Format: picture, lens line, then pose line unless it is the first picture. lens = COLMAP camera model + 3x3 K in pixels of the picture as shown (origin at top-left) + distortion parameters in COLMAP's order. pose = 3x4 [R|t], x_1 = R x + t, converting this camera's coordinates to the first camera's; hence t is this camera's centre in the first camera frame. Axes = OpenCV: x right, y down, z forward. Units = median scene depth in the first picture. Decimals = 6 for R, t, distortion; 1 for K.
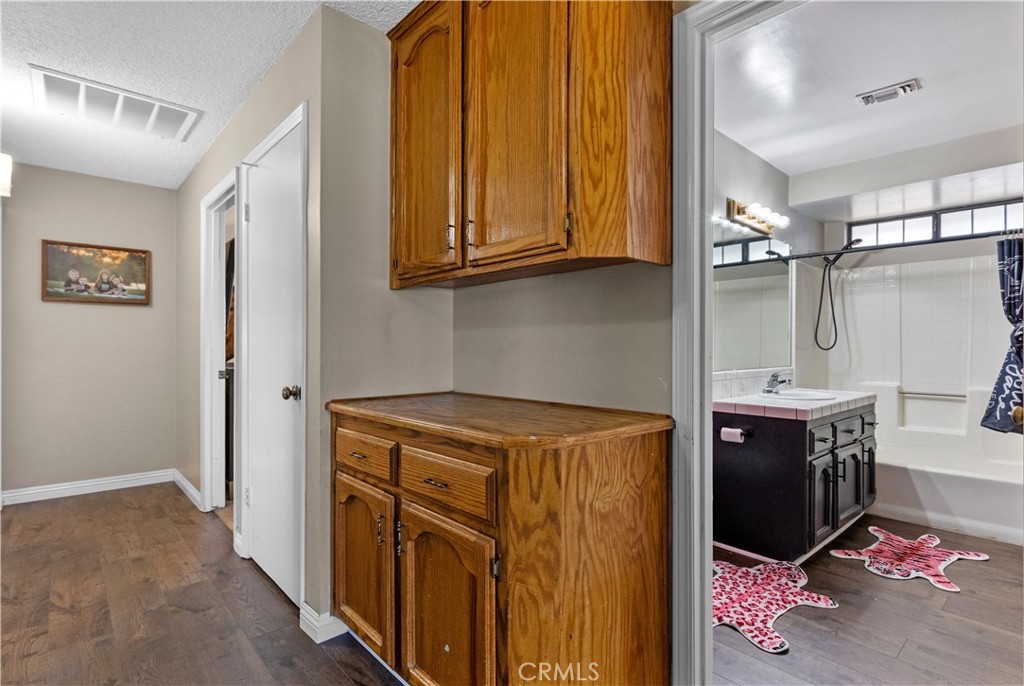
lens RADIAL K [[513.6, 0, 513.6], [0, 513.6, 346.9], [0, 0, 1]] dist [-0.001998, 0.000892]
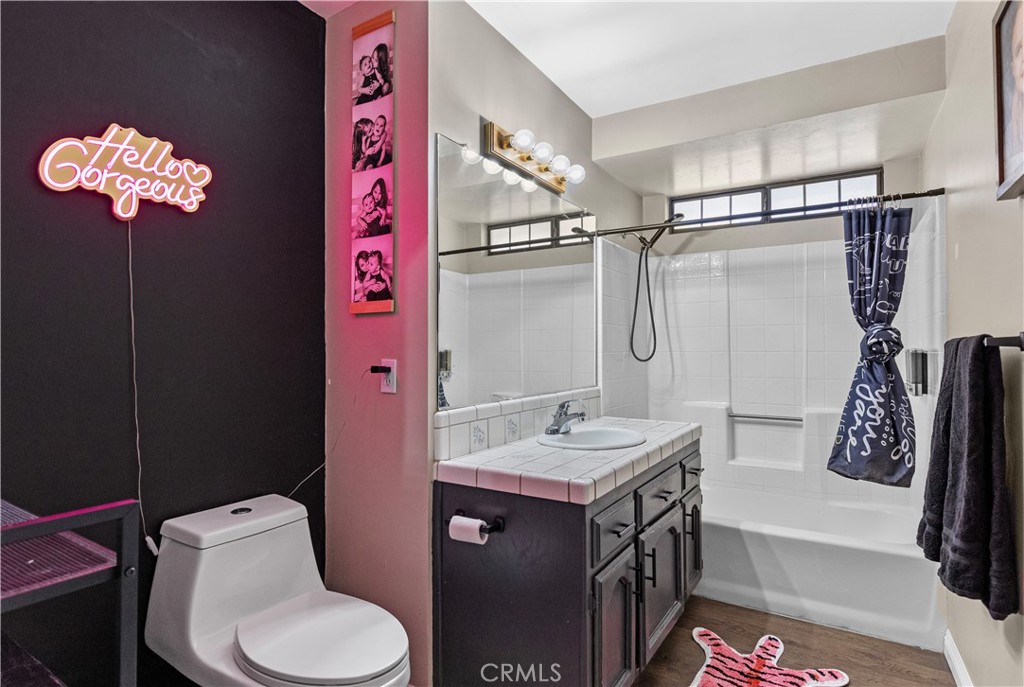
lens RADIAL K [[541.3, 0, 515.2], [0, 541.3, 339.1], [0, 0, 1]] dist [0.000933, -0.000024]
pose [[0.962987, -0.000591, 0.269547, 0.290254], [0.005668, 0.999821, -0.018057, -0.017566], [-0.269488, 0.018917, 0.962818, 0.390734]]
